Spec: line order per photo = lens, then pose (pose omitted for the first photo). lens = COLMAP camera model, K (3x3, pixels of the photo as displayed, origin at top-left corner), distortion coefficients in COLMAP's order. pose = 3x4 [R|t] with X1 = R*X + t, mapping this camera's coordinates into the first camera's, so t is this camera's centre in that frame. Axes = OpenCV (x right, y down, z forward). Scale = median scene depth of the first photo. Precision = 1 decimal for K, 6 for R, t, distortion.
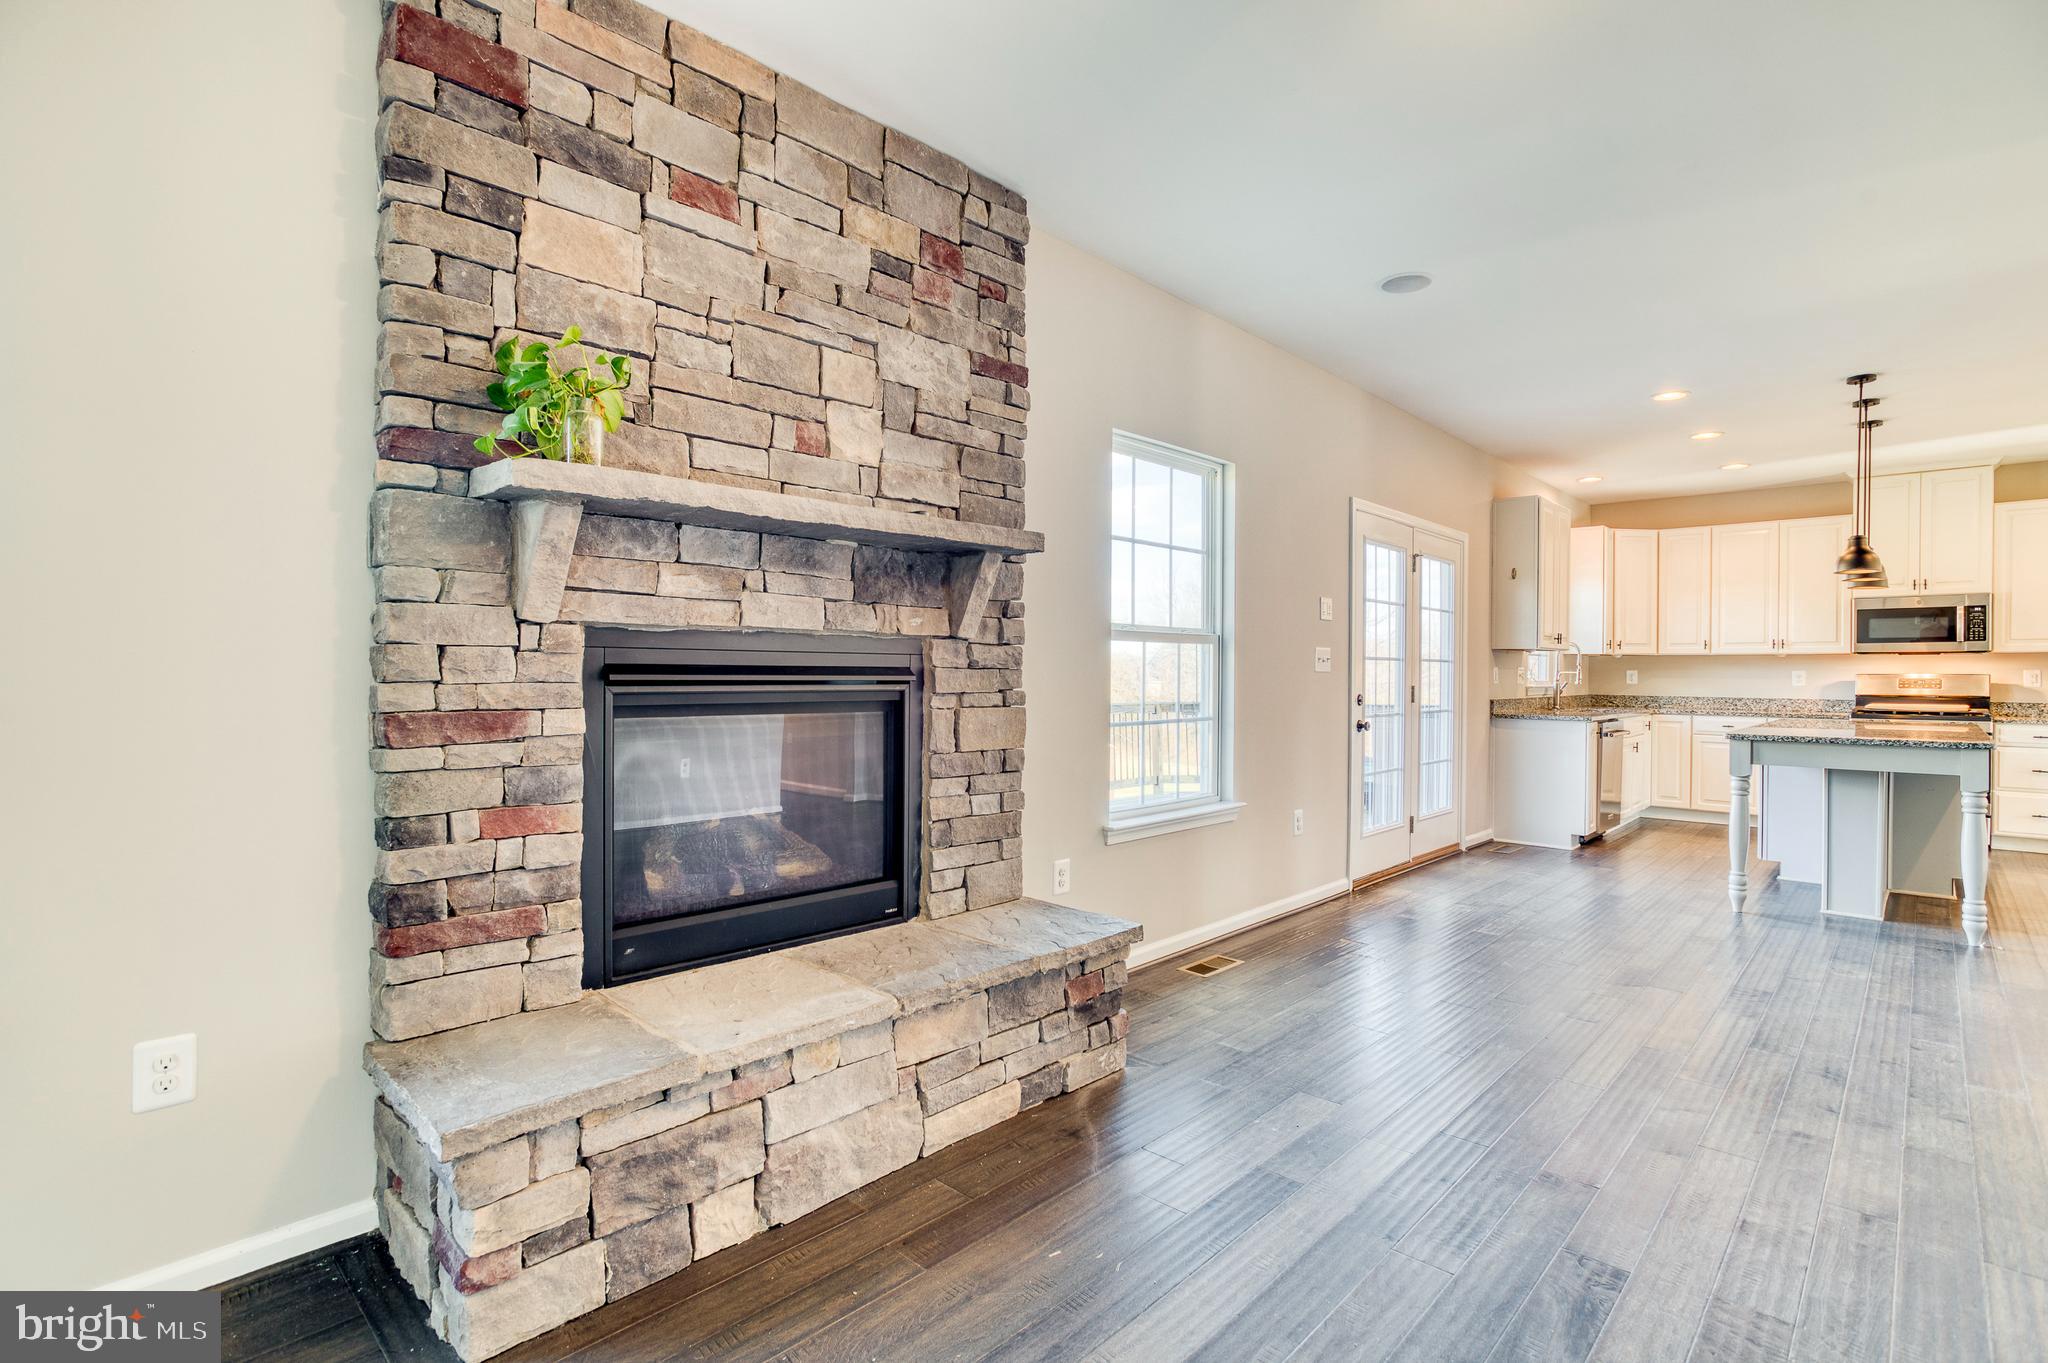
lens RADIAL K [[979.3, 0, 1024.0], [0, 979.3, 681.5], [0, 0, 1]] dist [-0.018024, 0.000546]
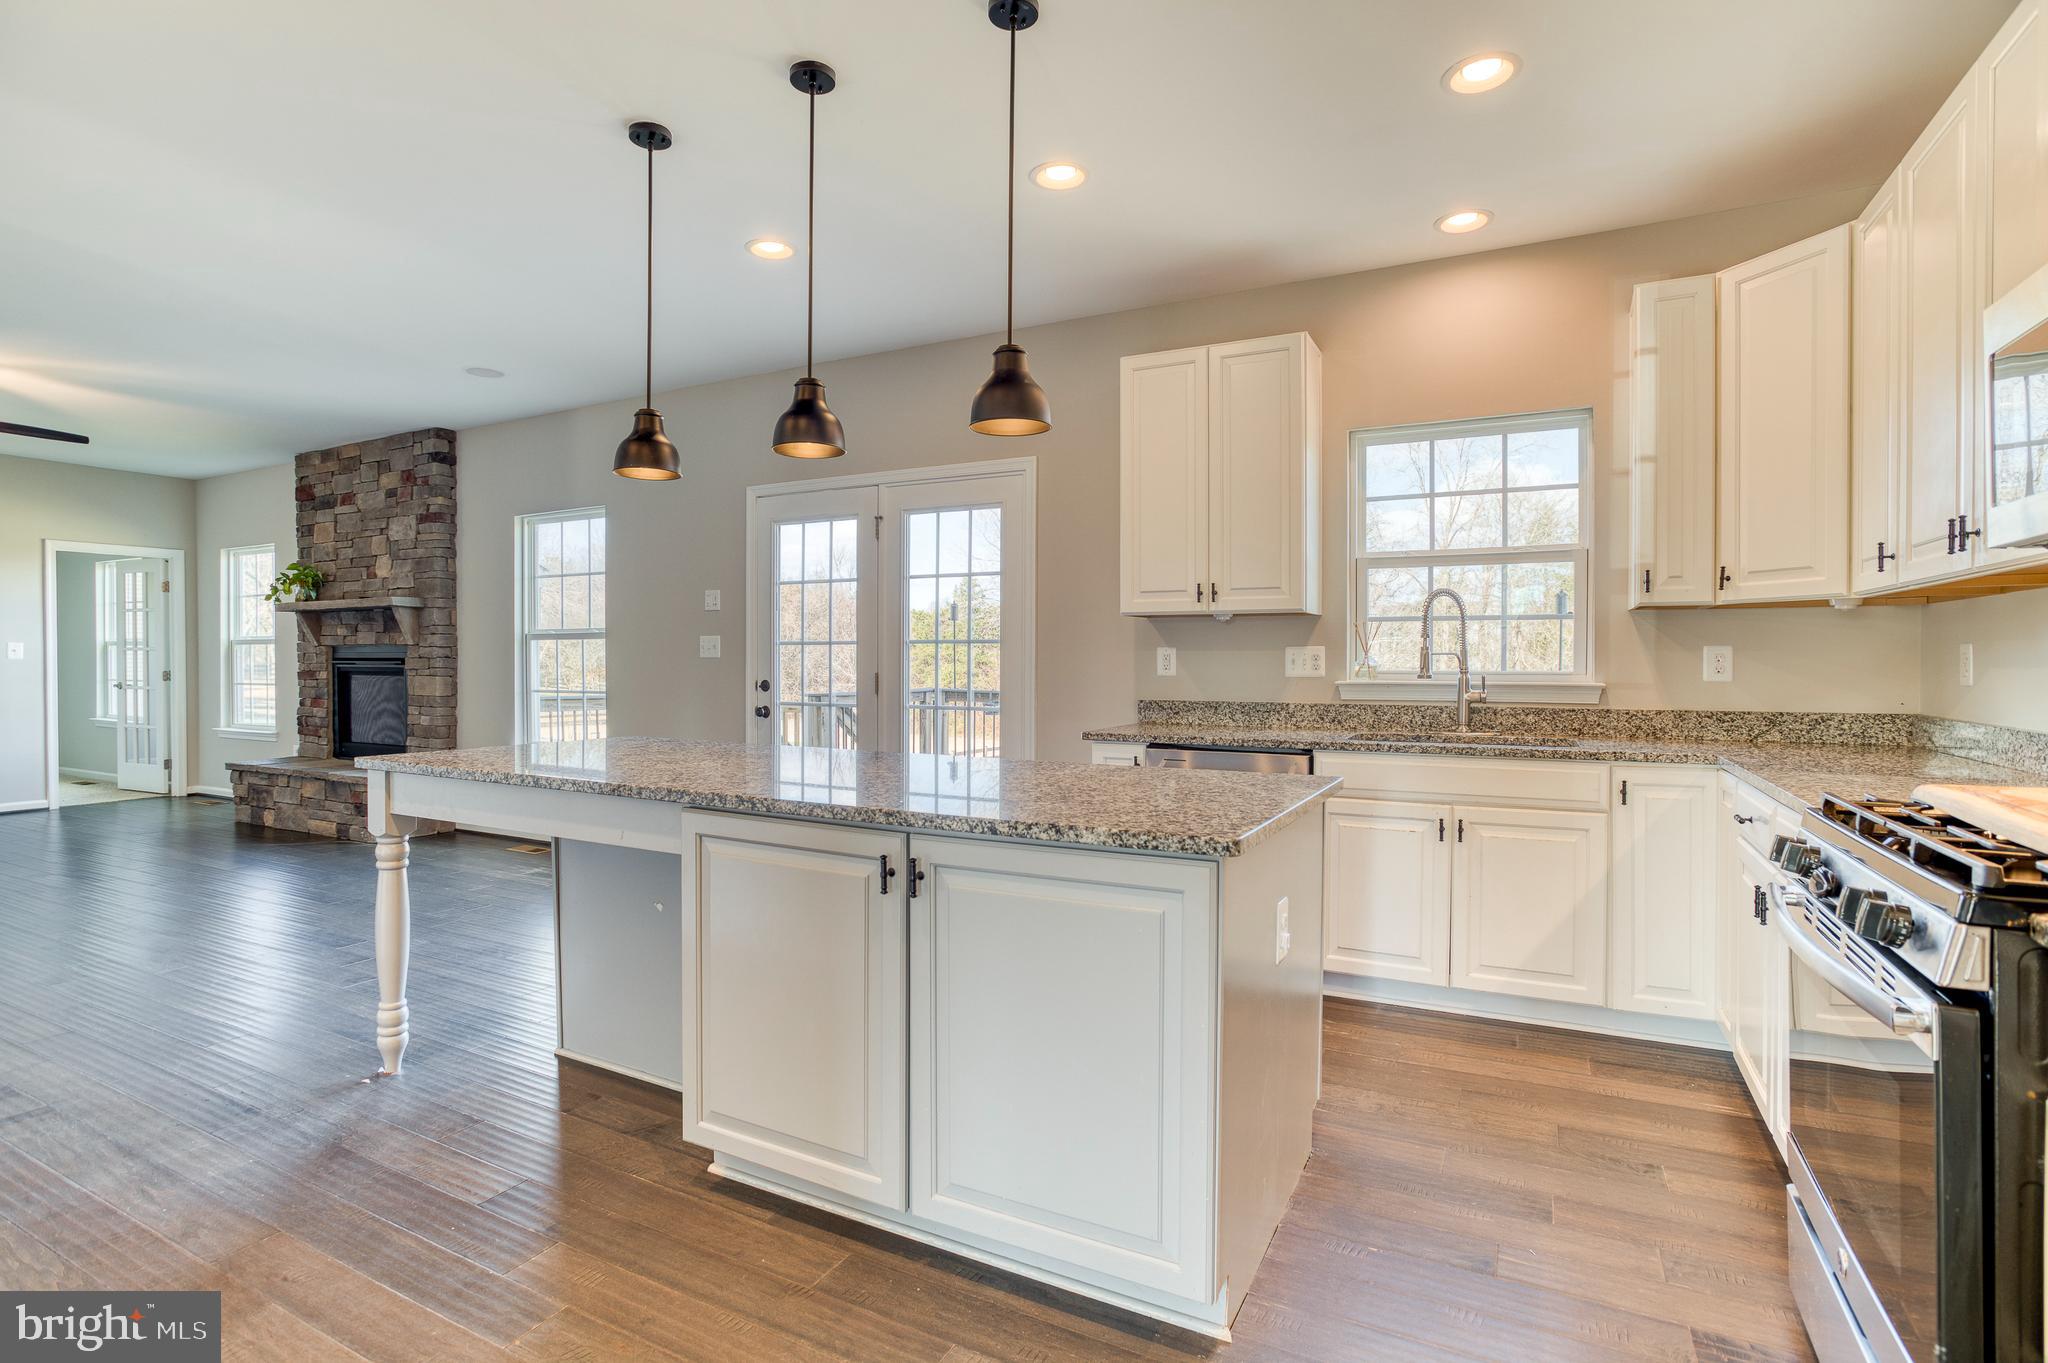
lens RADIAL K [[979.3, 0, 1024.0], [0, 979.3, 681.5], [0, 0, 1]] dist [-0.018024, 0.000546]
pose [[0.263655, 0.018820, -0.964433, 2.723350], [-0.011268, 0.999802, 0.016430, -0.015378], [0.964551, 0.006535, 0.263815, 1.961166]]
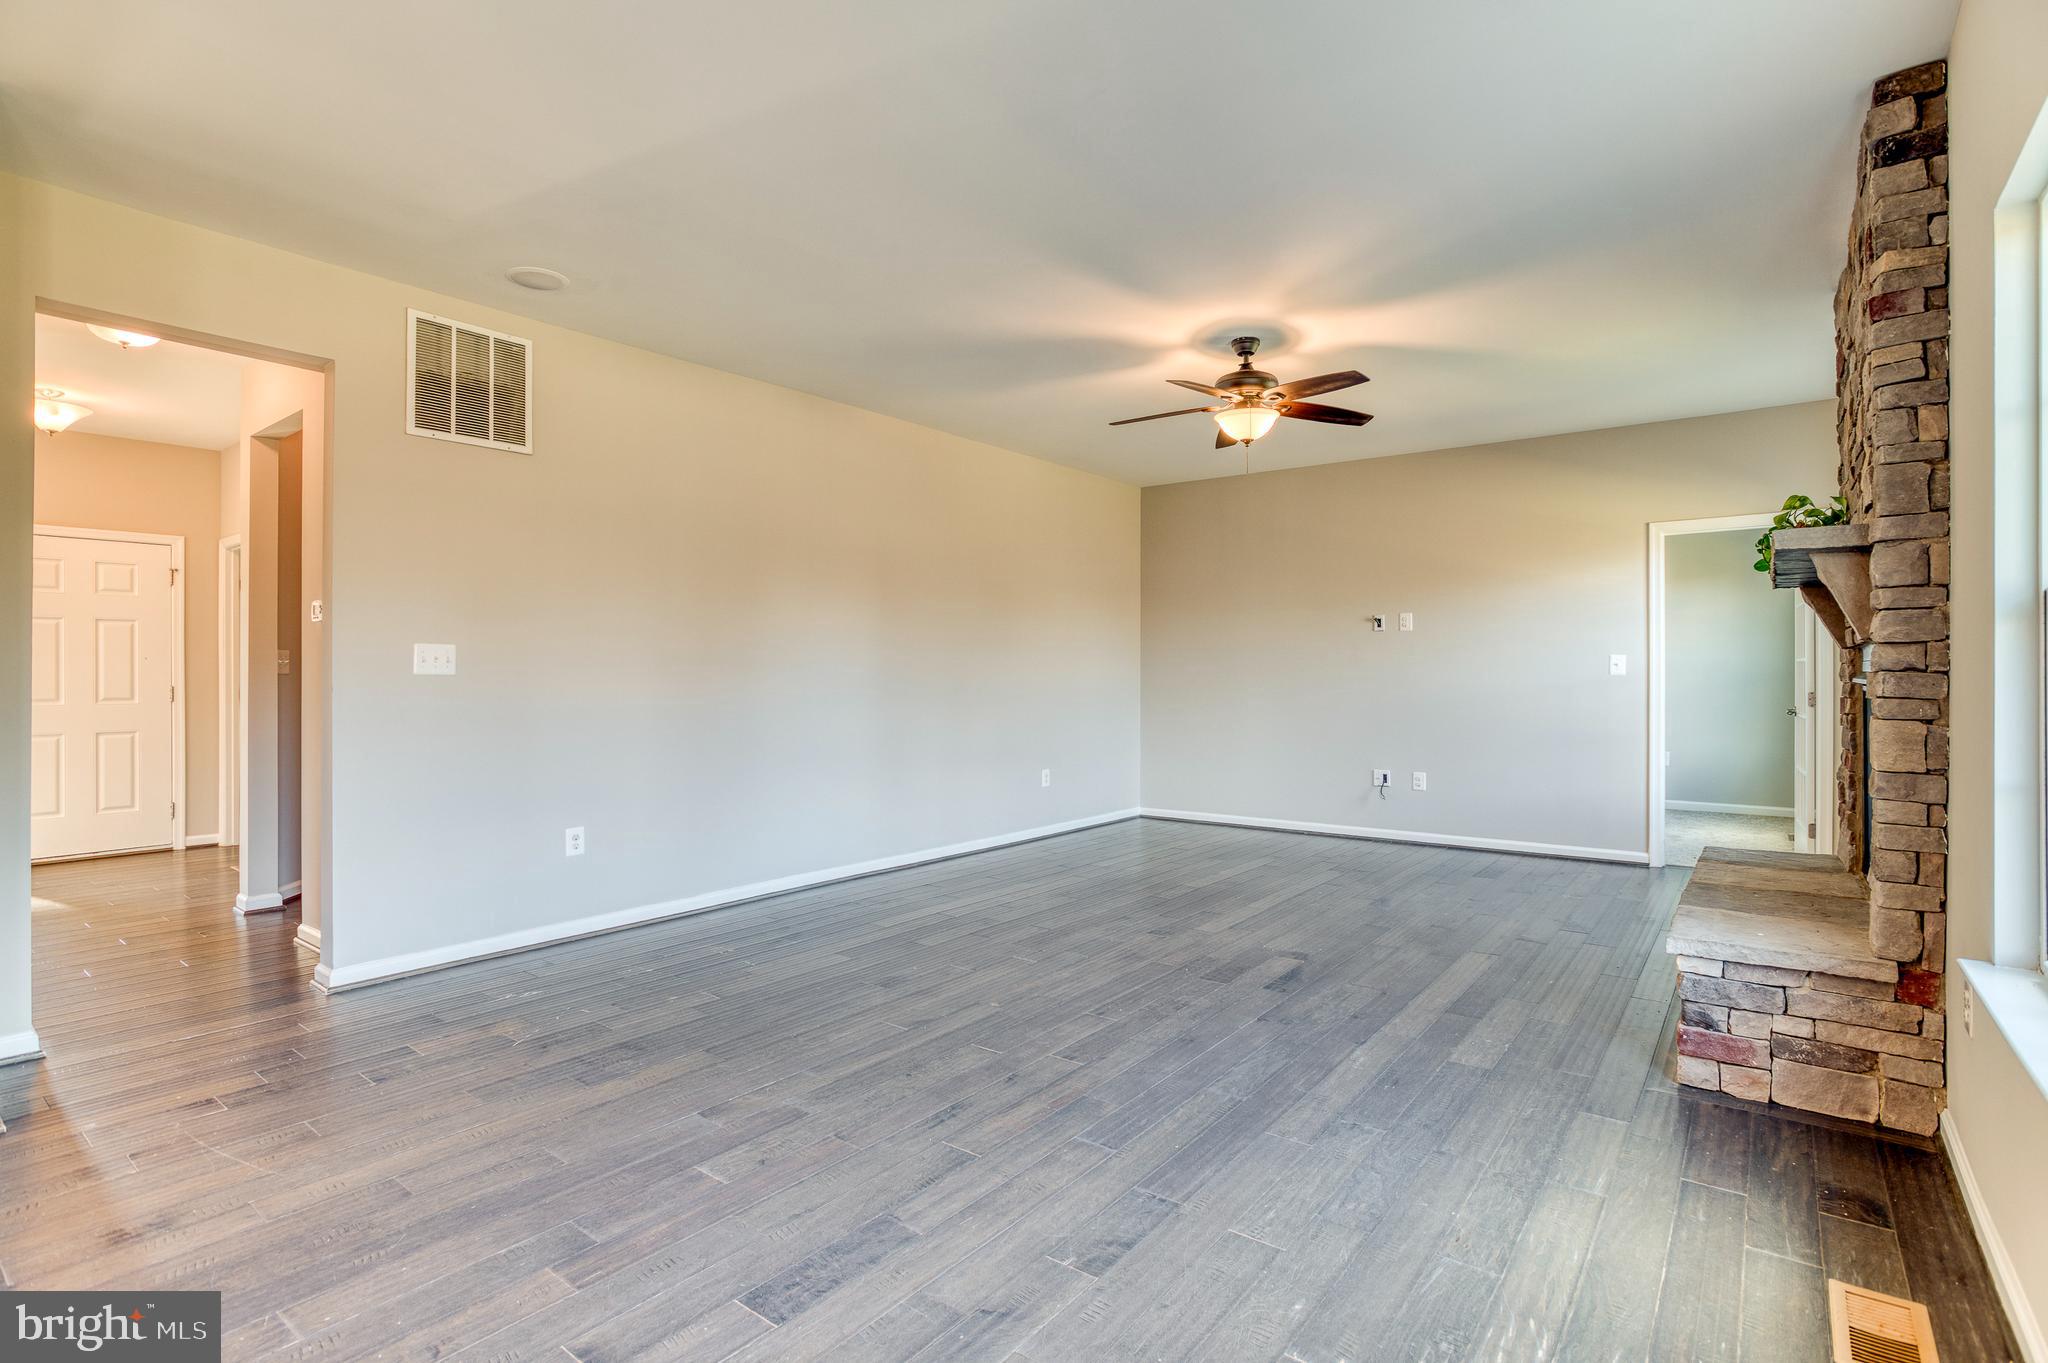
lens RADIAL K [[979.3, 0, 1024.0], [0, 979.3, 681.5], [0, 0, 1]] dist [-0.018024, 0.000546]
pose [[-0.996033, -0.002475, -0.088952, 0.900402], [-0.004105, 0.999827, 0.018142, -0.022099], [0.088892, 0.018435, -0.995871, 2.040923]]
